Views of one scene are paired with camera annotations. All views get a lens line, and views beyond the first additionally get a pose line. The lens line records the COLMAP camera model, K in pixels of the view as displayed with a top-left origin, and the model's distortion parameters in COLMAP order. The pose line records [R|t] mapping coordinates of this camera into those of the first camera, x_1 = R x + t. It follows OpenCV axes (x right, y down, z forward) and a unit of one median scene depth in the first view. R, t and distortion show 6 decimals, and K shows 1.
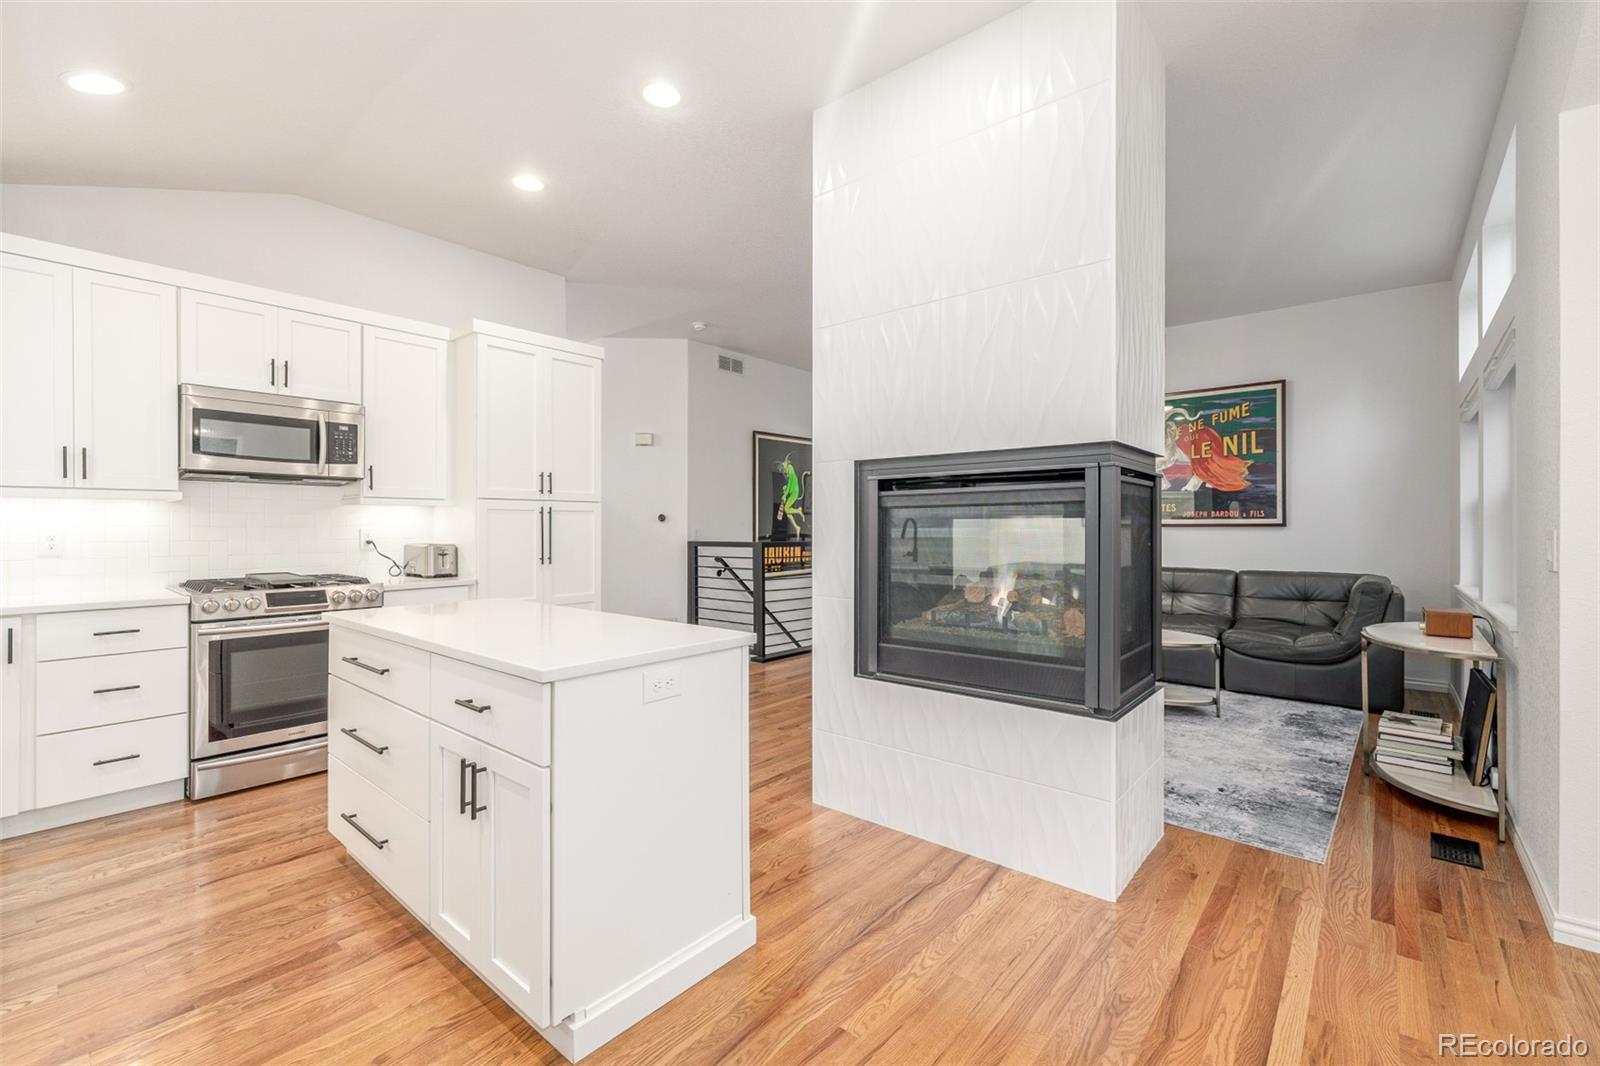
lens RADIAL K [[676.5, 0, 788.7], [0, 676.5, 524.6], [0, 0, 1]] dist [0.003223, -0.000536]
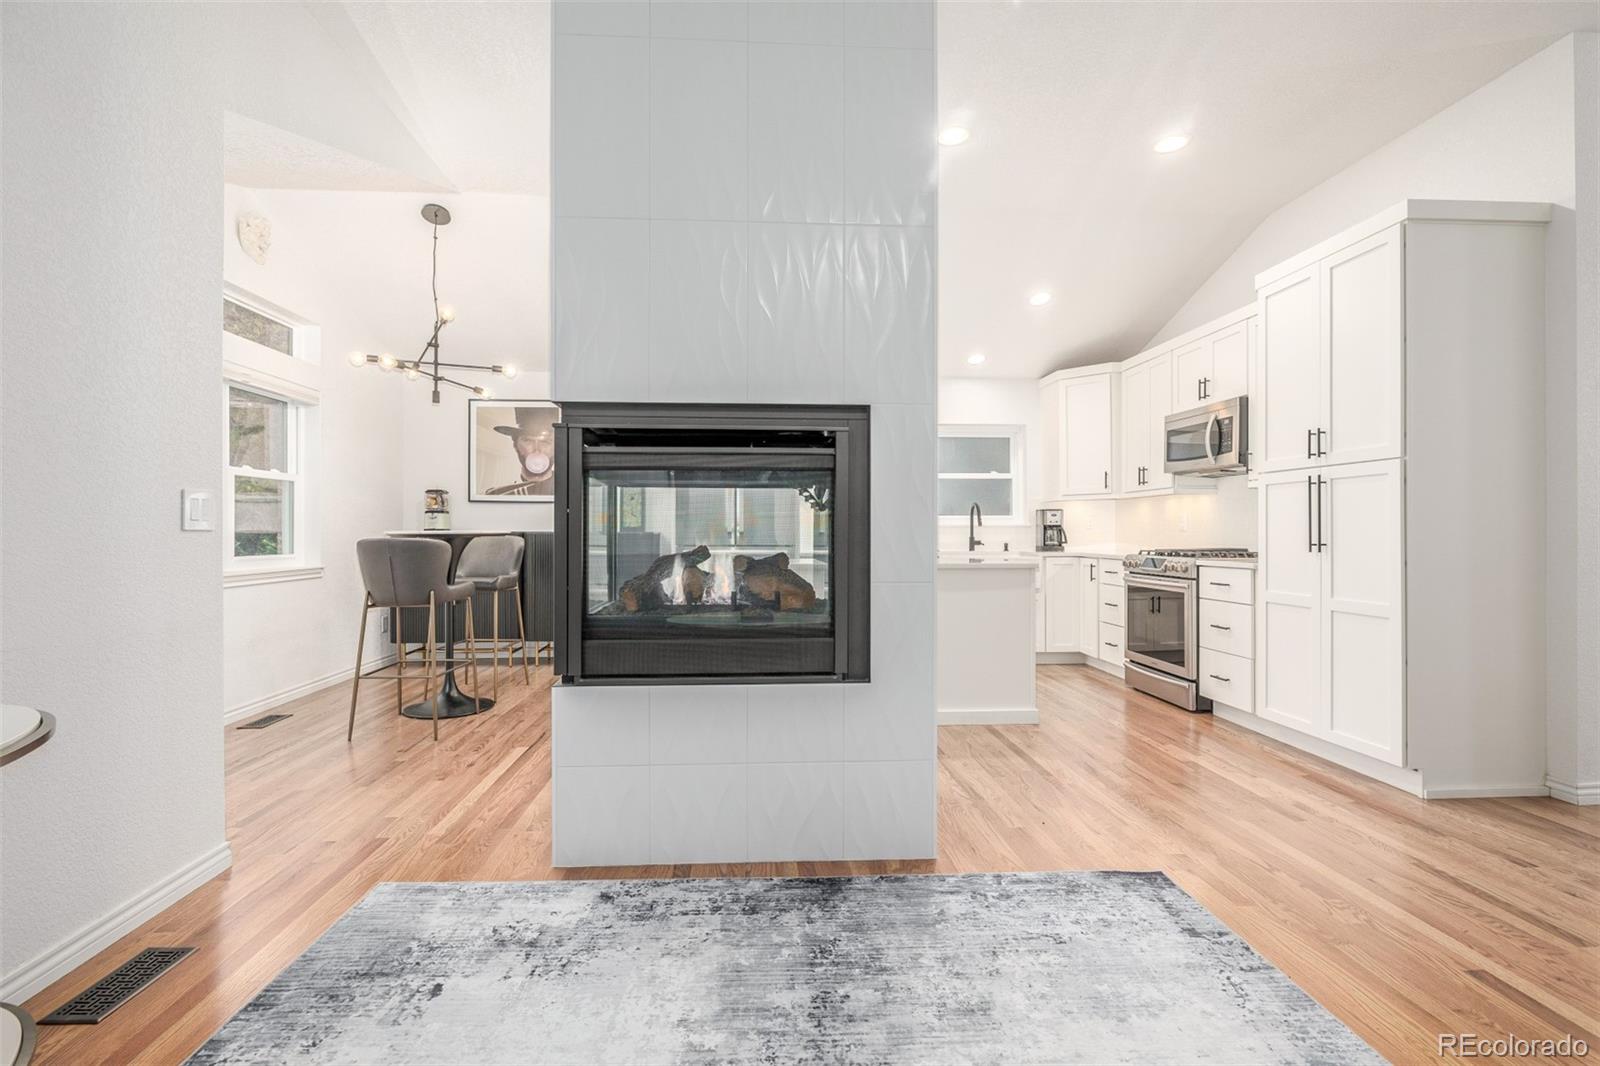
lens RADIAL K [[725.0, 0, 781.0], [0, 725.0, 529.1], [0, 0, 1]] dist [-0.002386, -0.000356]
pose [[-0.720629, -0.002534, -0.693316, 0.827379], [0.001495, 0.999985, -0.005208, 0.048831], [0.693319, -0.004789, -0.720615, 1.568500]]
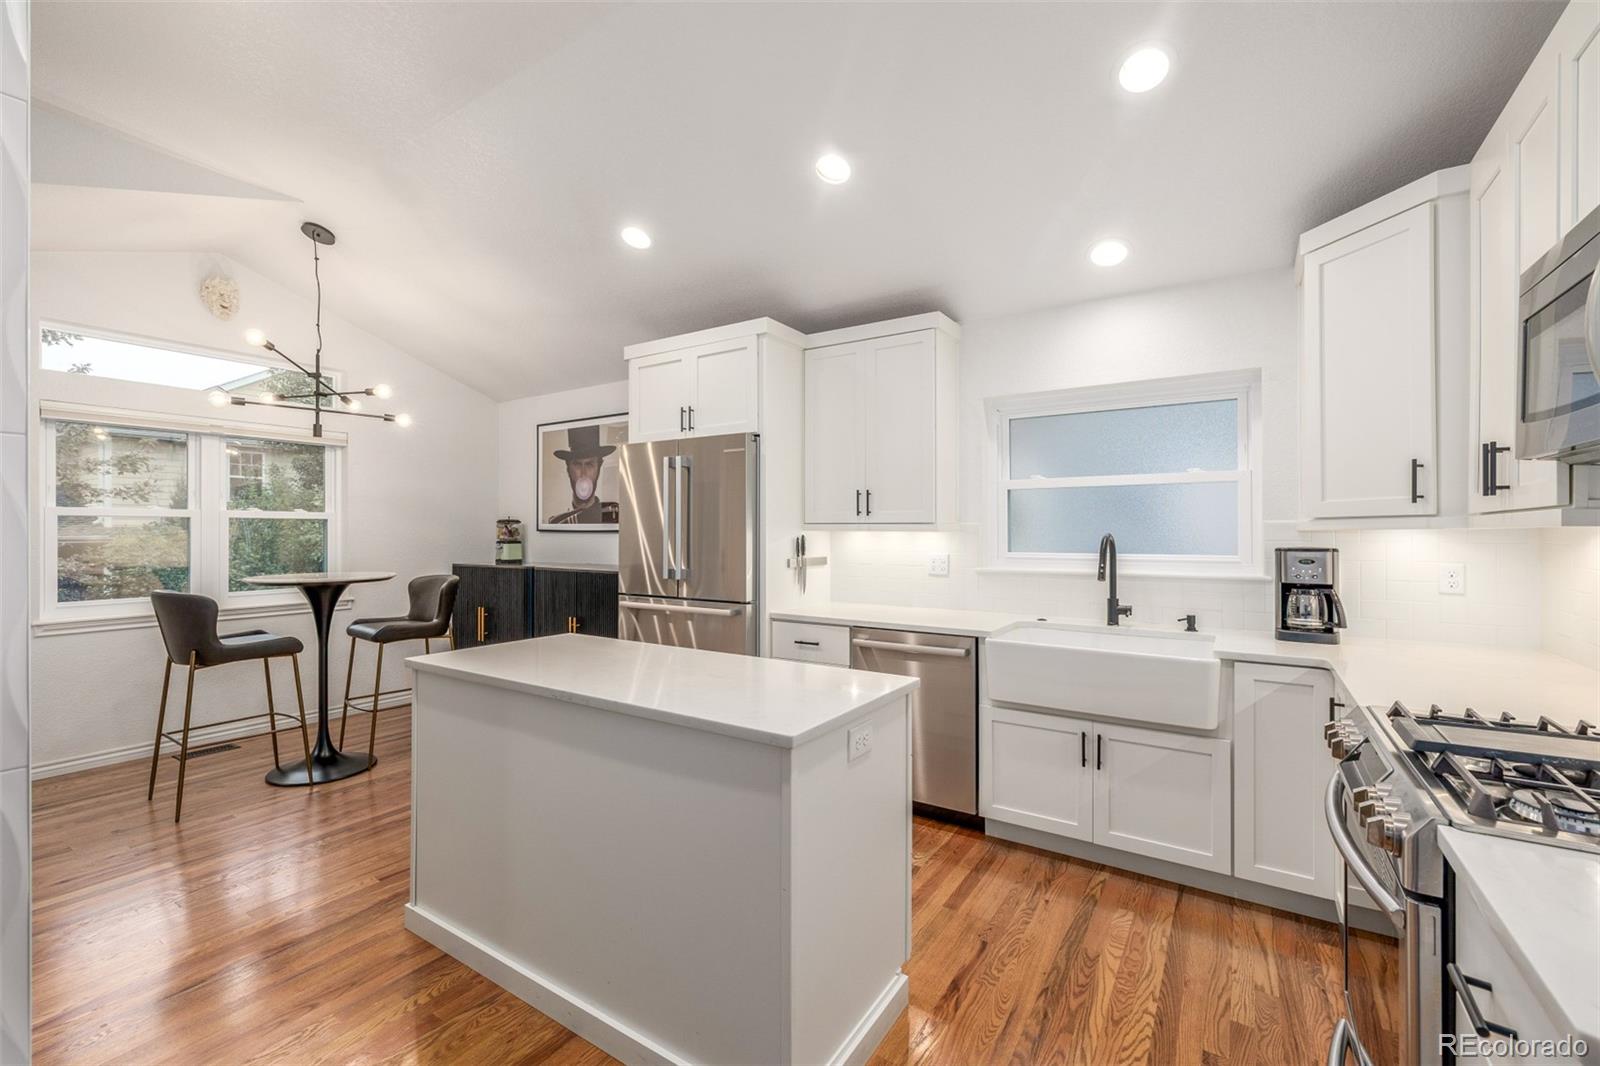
lens RADIAL K [[676.5, 0, 785.1], [0, 676.5, 530.1], [0, 0, 1]] dist [0.003223, -0.000536]
pose [[-0.992622, -0.000459, -0.121248, -0.342928], [-0.000023, 0.999994, -0.003593, -0.033123], [0.121249, -0.003564, -0.992616, 1.402116]]
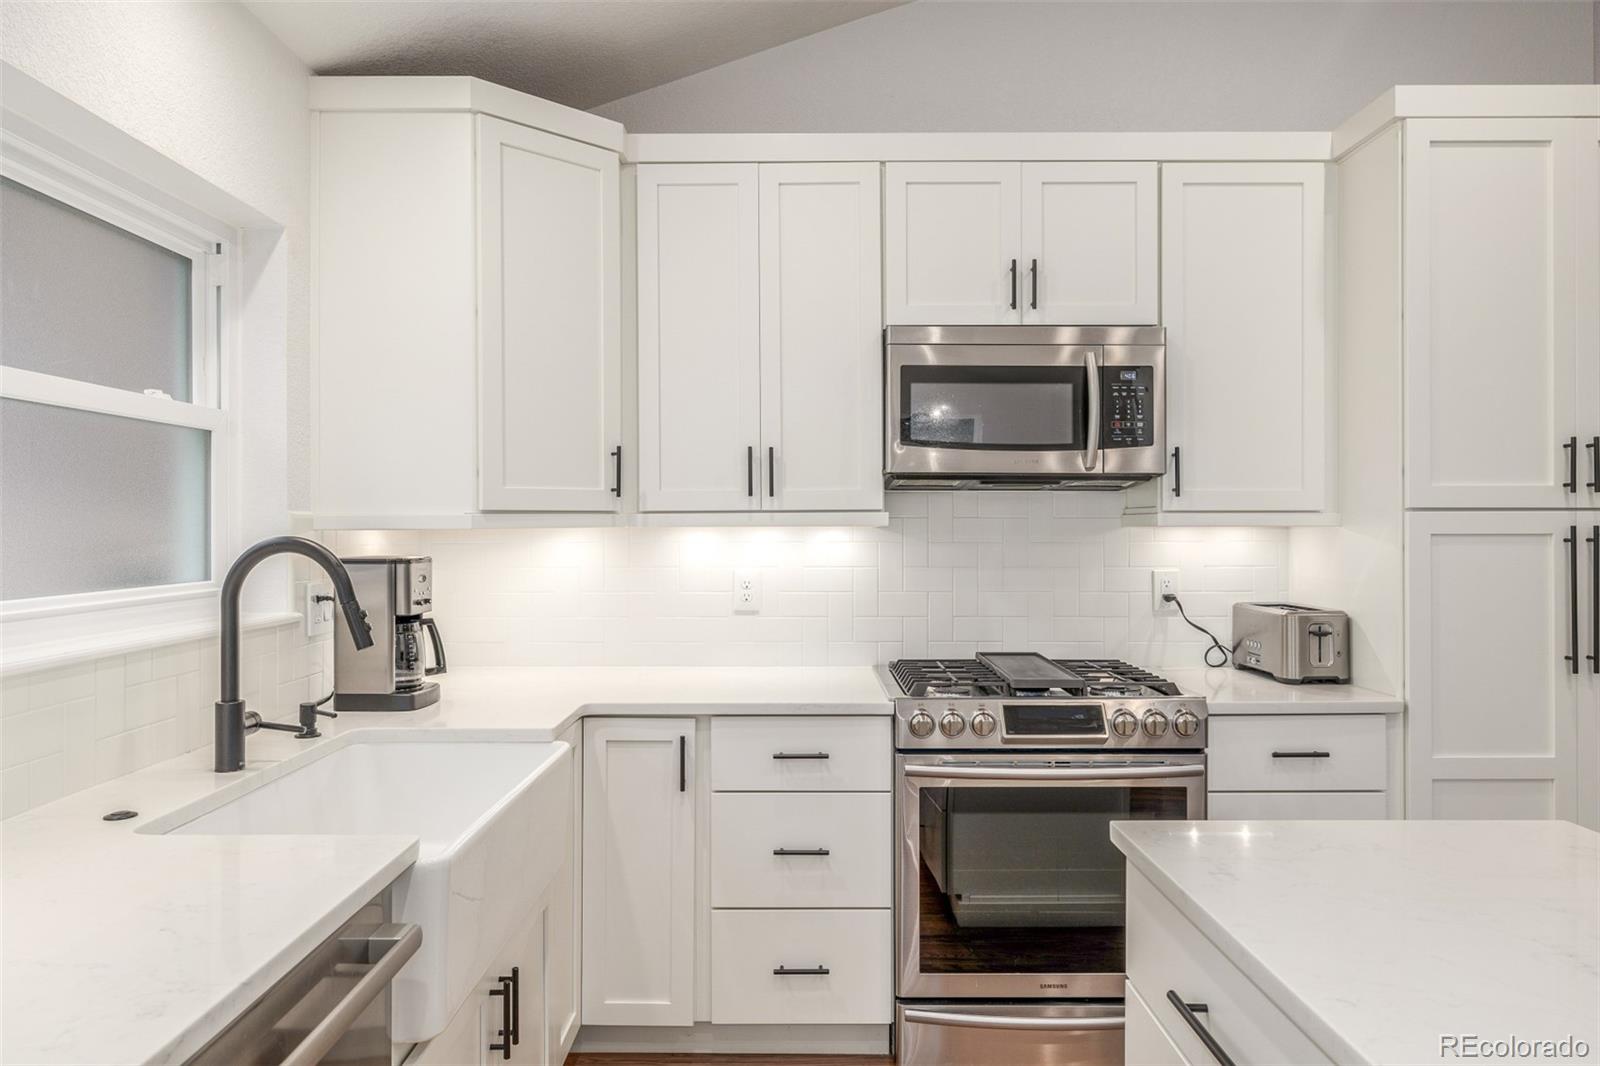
lens RADIAL K [[1042.3, 0, 801.1], [0, 1042.3, 528.7], [0, 0, 1]] dist [-0.001705, -0.001098]
pose [[0.655826, -0.001898, -0.754909, -0.271387], [0.003433, 0.999994, 0.000468, -0.035256], [0.754904, -0.002899, 0.655829, 0.360709]]
